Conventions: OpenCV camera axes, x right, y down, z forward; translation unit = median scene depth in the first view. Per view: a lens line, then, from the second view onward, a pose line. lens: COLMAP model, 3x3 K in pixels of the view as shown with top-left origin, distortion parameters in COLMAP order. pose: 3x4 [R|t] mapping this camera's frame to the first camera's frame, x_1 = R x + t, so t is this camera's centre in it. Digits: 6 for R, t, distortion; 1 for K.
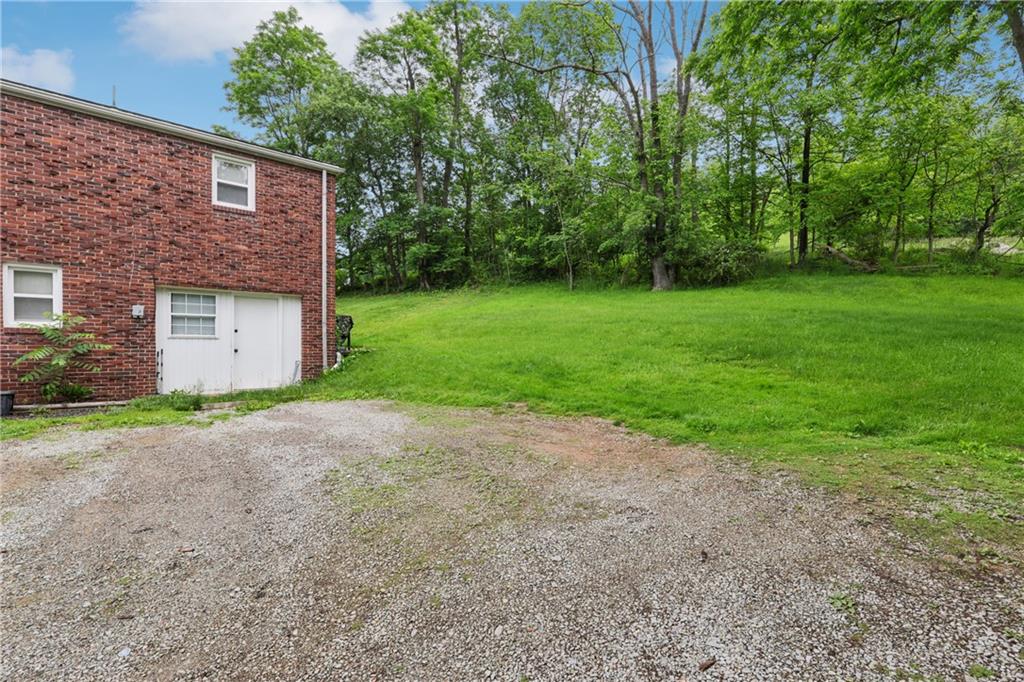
lens RADIAL K [[479.2, 0, 509.8], [0, 479.2, 350.2], [0, 0, 1]] dist [-0.001099, 0.000286]
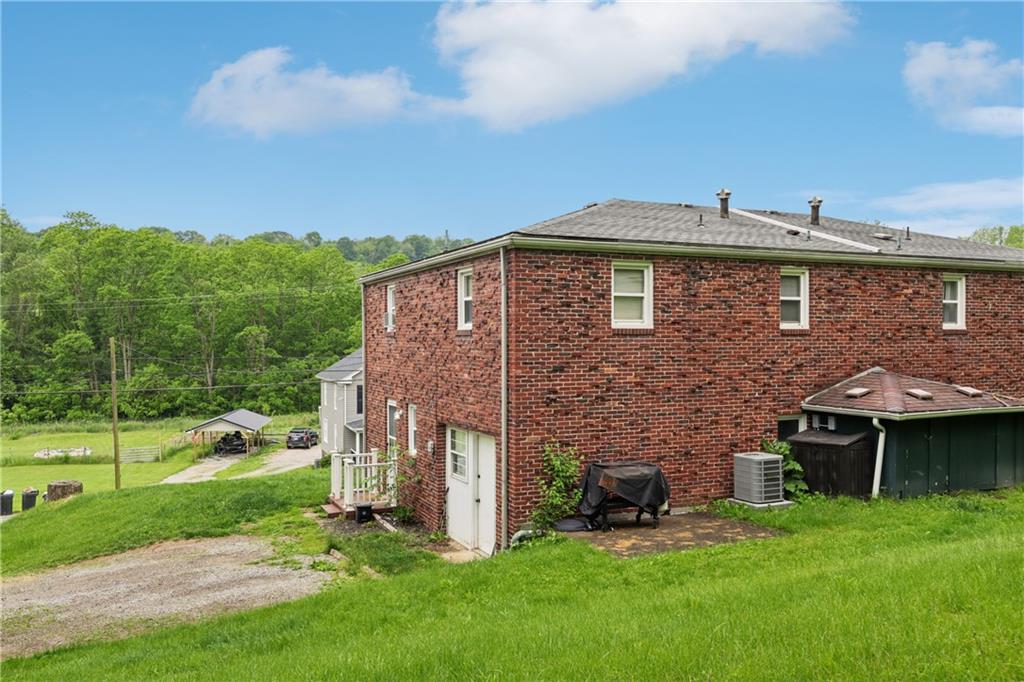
lens RADIAL K [[840.7, 0, 504.1], [0, 840.7, 349.6], [0, 0, 1]] dist [-0.005738, -0.005520]
pose [[-0.332157, 0.009341, -0.943178, 0.841233], [-0.011341, 0.999839, 0.013896, -0.305971], [0.943156, 0.015313, -0.331998, 1.676613]]
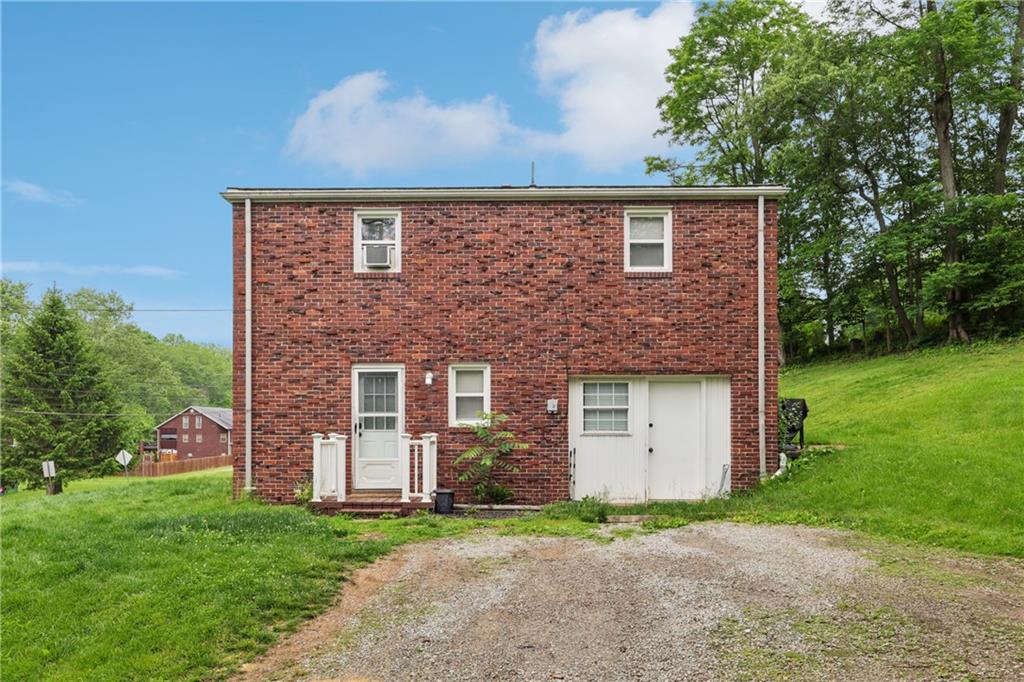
lens RADIAL K [[733.7, 0, 517.6], [0, 733.7, 425.7], [0, 0, 1]] dist [0.001358, 0.001795]
pose [[0.731319, -0.009844, -0.681965, 0.106216], [-0.003159, 0.999836, -0.017820, -0.019036], [0.682029, 0.015186, 0.731168, -0.043738]]
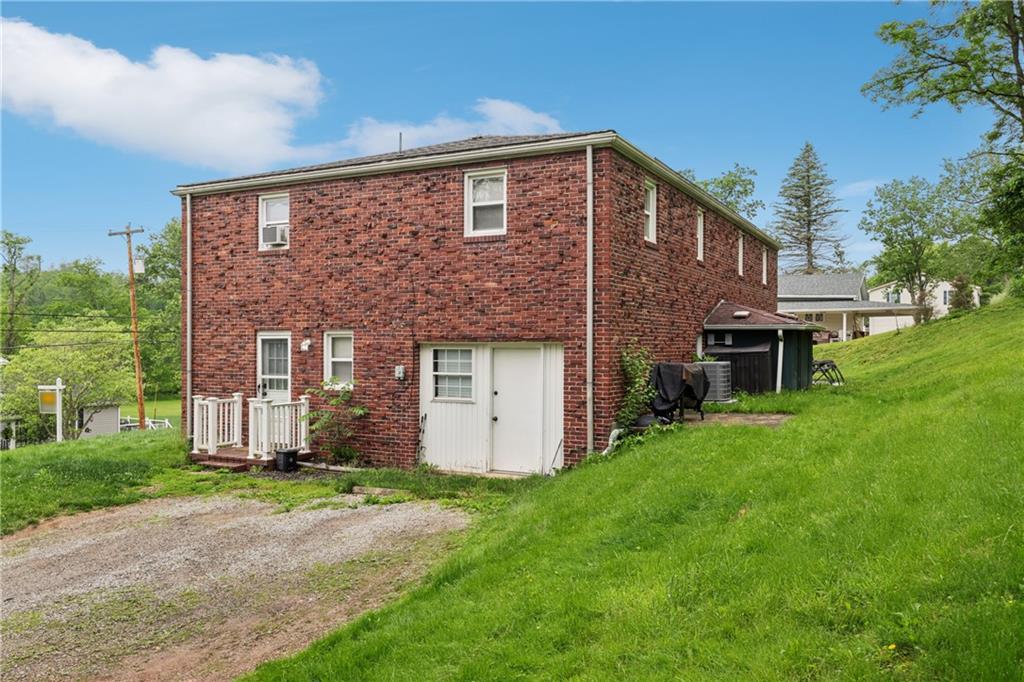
lens RADIAL K [[840.7, 0, 513.6], [0, 840.7, 345.4], [0, 0, 1]] dist [-0.005738, -0.005520]
pose [[0.332504, -0.002710, -0.943098, 0.781738], [-0.012424, 0.999897, -0.007254, -0.118810], [0.943020, 0.014129, 0.332436, 0.643043]]
